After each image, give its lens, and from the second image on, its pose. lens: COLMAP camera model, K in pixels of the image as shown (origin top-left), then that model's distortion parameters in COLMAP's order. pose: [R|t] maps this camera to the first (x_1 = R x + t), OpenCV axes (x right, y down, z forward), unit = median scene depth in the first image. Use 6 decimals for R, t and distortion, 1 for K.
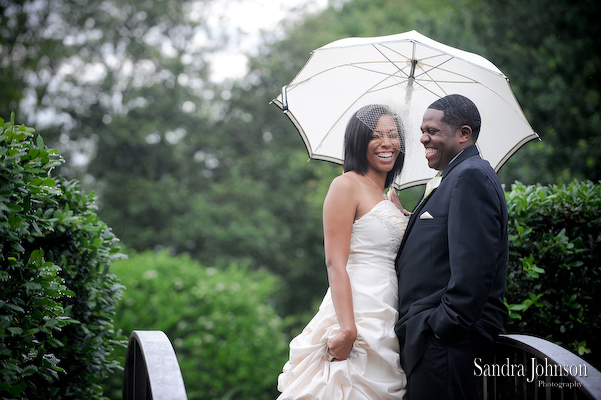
lens RADIAL K [[2581.5, 0, 296.4], [0, 2581.5, 194.3], [0, 0, 1]] dist [1.089338, 0.000000]
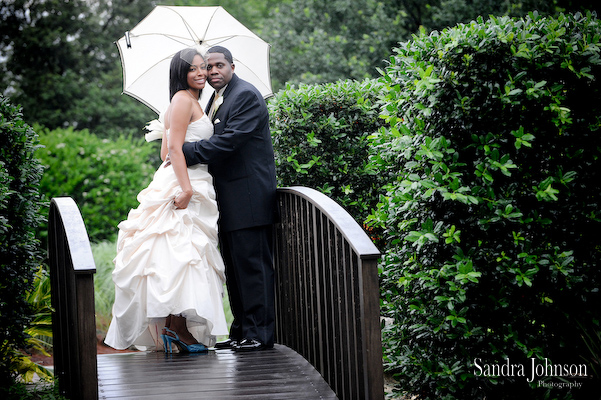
lens RADIAL K [[2535.4, 0, 300.2], [0, 2535.4, 199.4], [0, 0, 1]] dist [0.674365, 0.000000]
pose [[0.997795, -0.056107, 0.035468, 0.027376], [0.053334, 0.995770, 0.074817, -0.047067], [-0.039516, -0.072761, 0.996566, -0.467355]]
